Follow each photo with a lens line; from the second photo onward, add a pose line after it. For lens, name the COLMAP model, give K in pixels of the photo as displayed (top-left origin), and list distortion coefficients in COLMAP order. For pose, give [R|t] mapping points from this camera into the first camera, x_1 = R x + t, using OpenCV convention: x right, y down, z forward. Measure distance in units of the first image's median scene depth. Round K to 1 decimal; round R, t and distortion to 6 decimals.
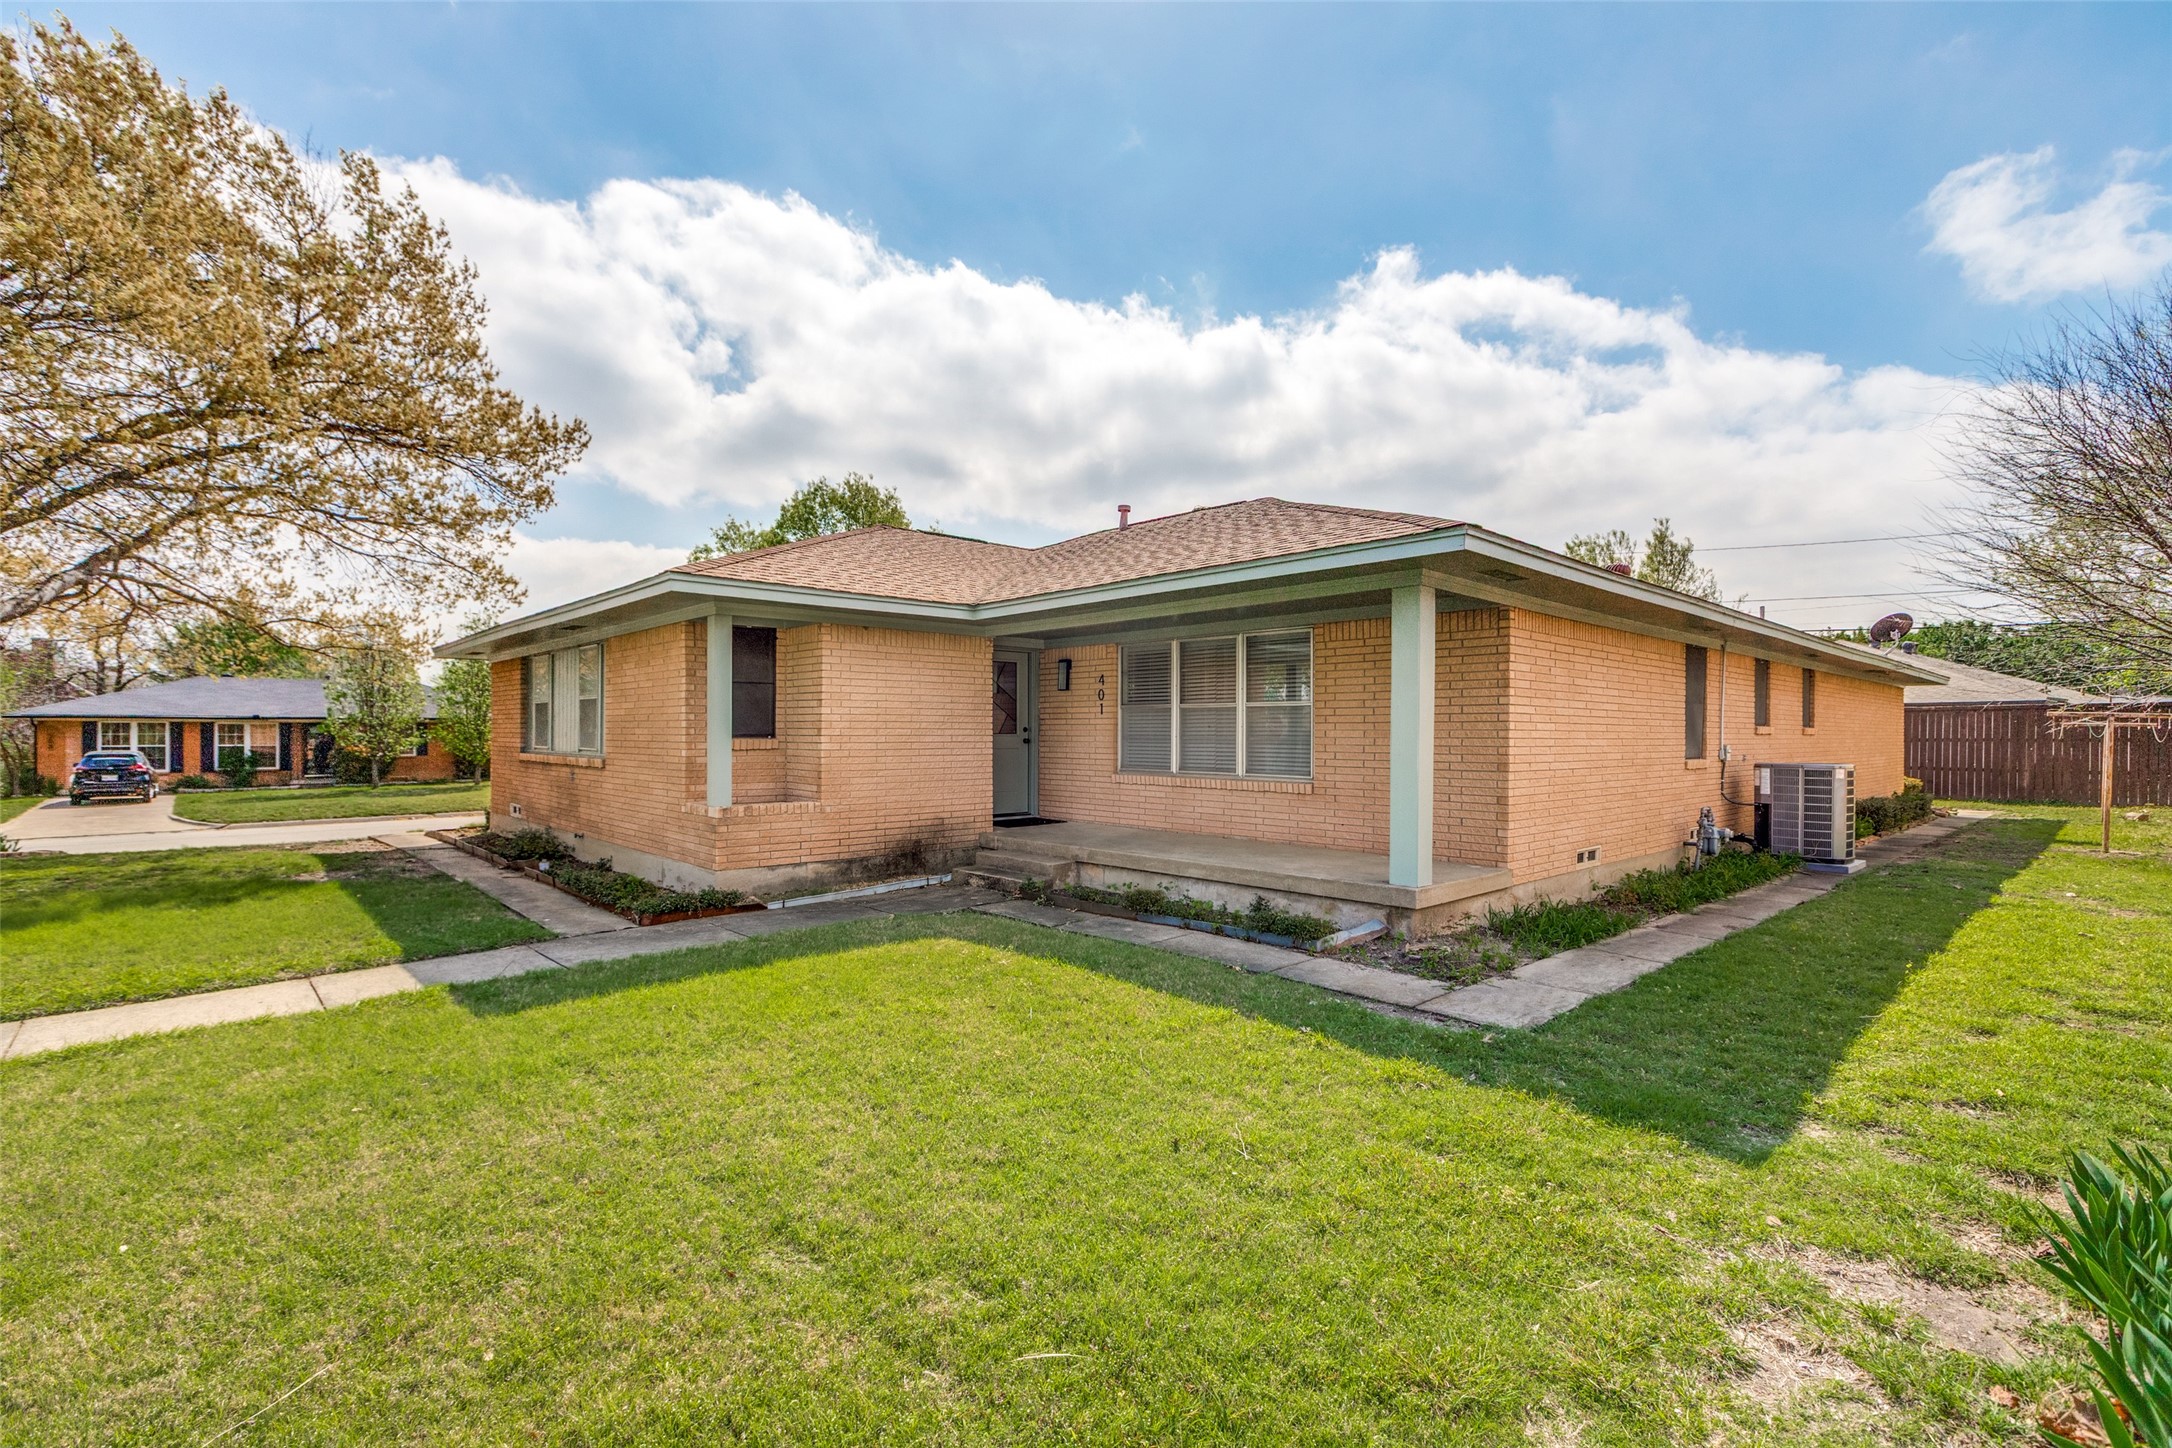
lens RADIAL K [[991.4, 0, 1086.4], [0, 991.4, 728.8], [0, 0, 1]] dist [0.006371, 0.000294]
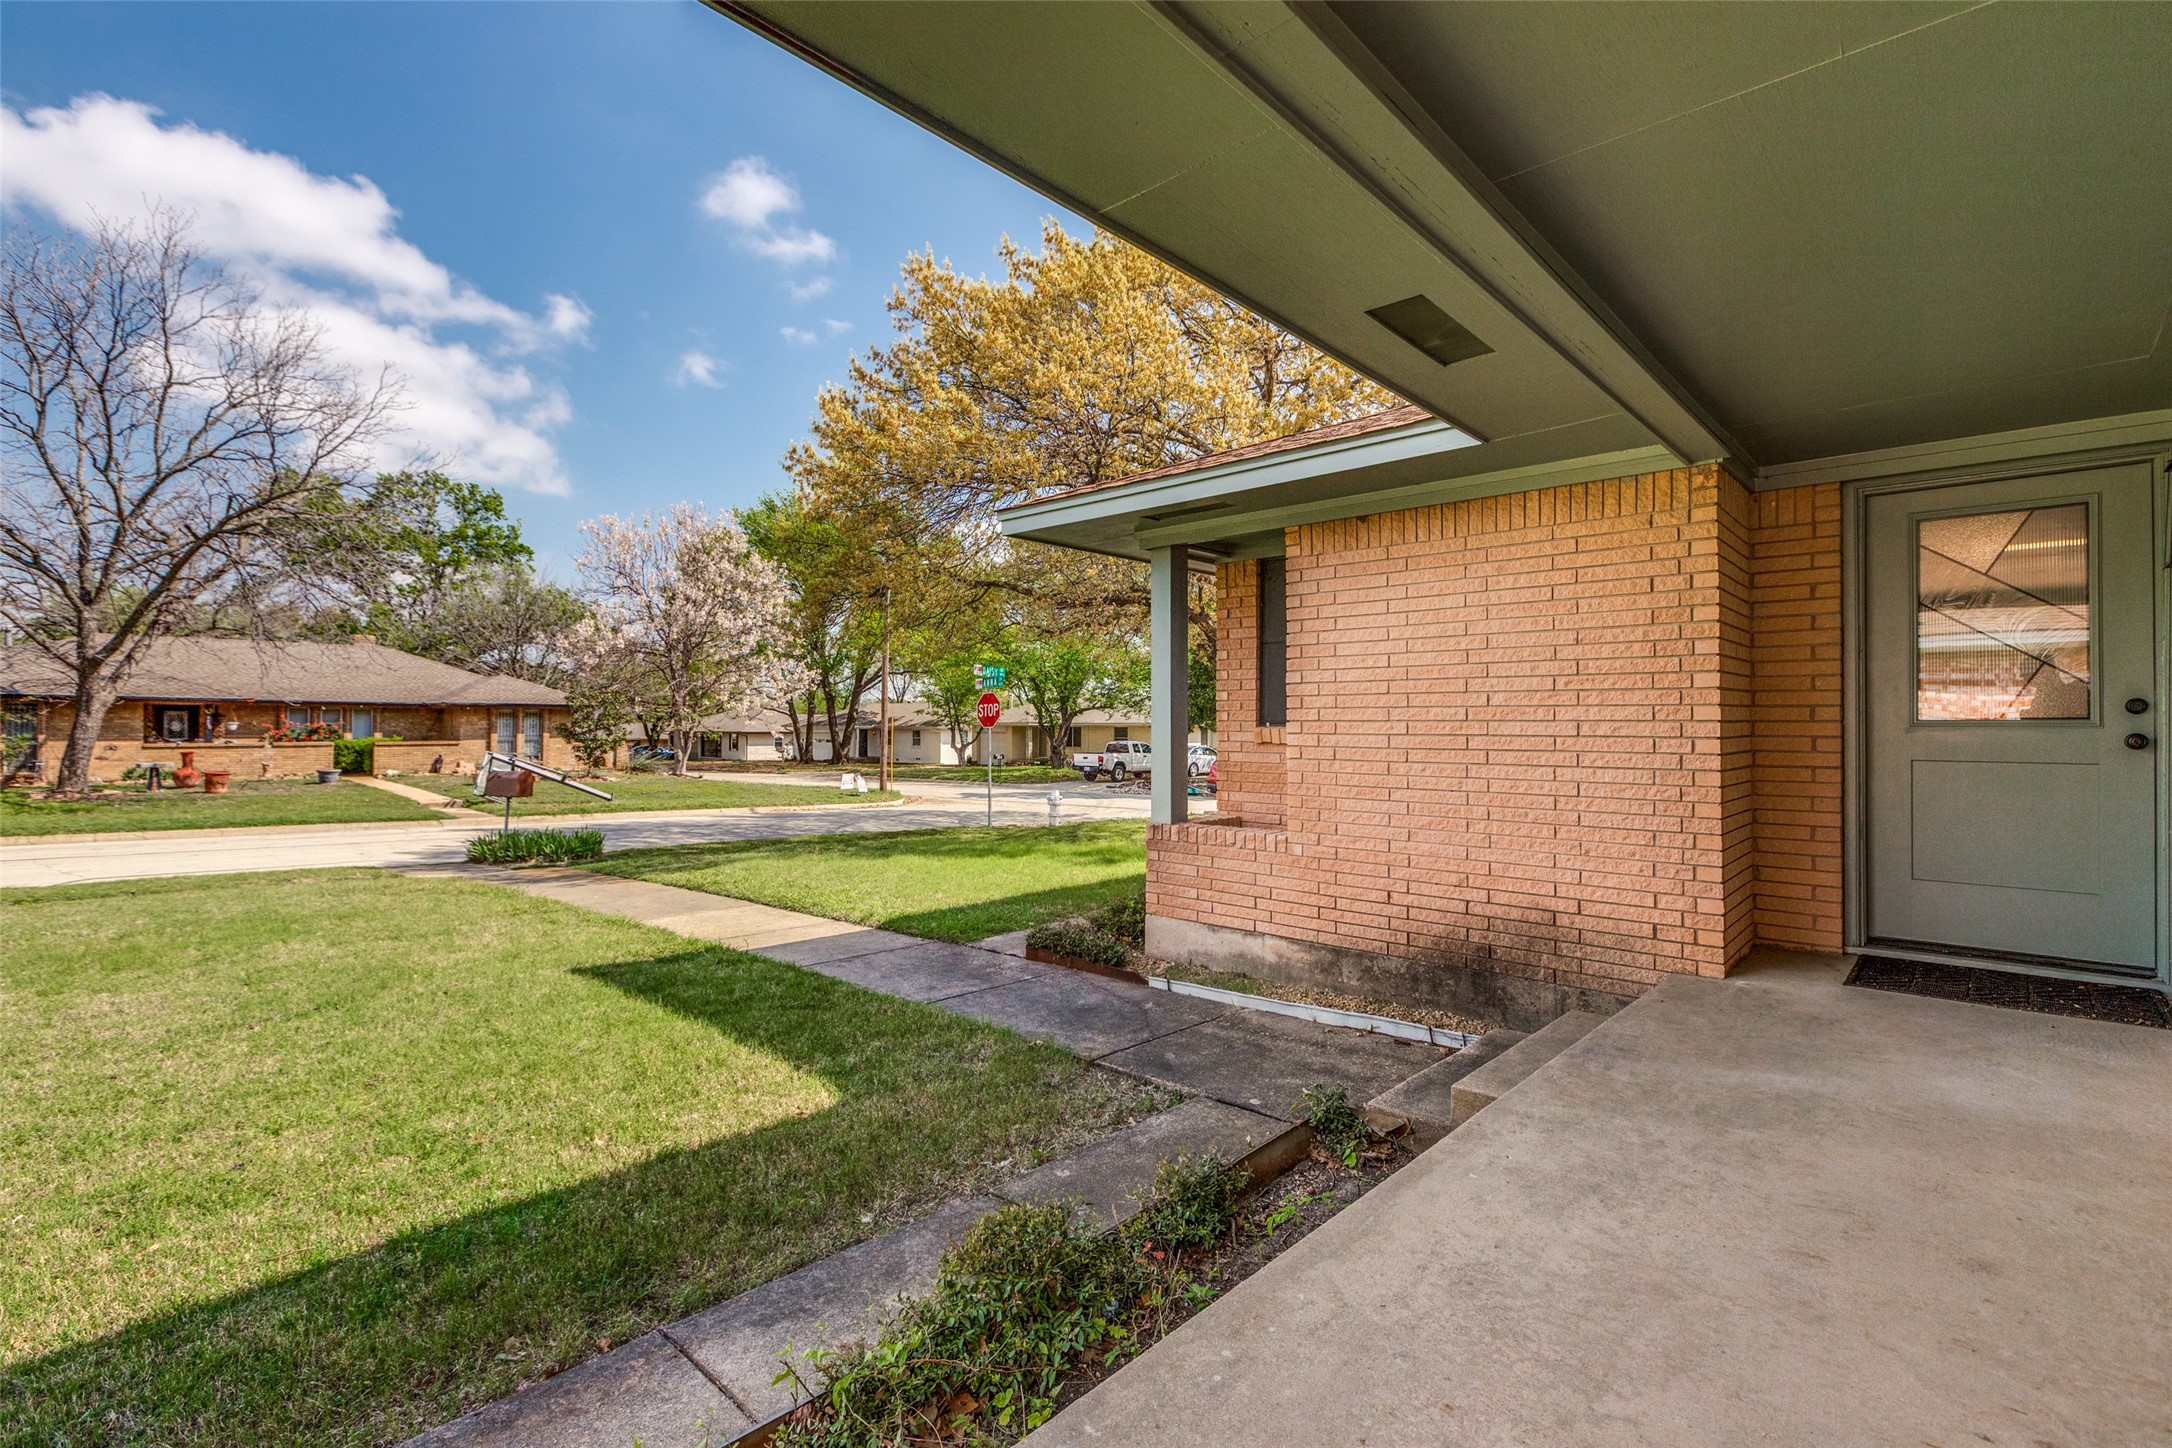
lens RADIAL K [[991.4, 0, 1086.5], [0, 991.4, 724.3], [0, 0, 1]] dist [0.006371, 0.000294]
pose [[0.074058, -0.005037, -0.997241, 0.297338], [-0.003265, 0.999981, -0.005293, 0.012569], [0.997249, 0.003648, 0.074040, 0.832308]]
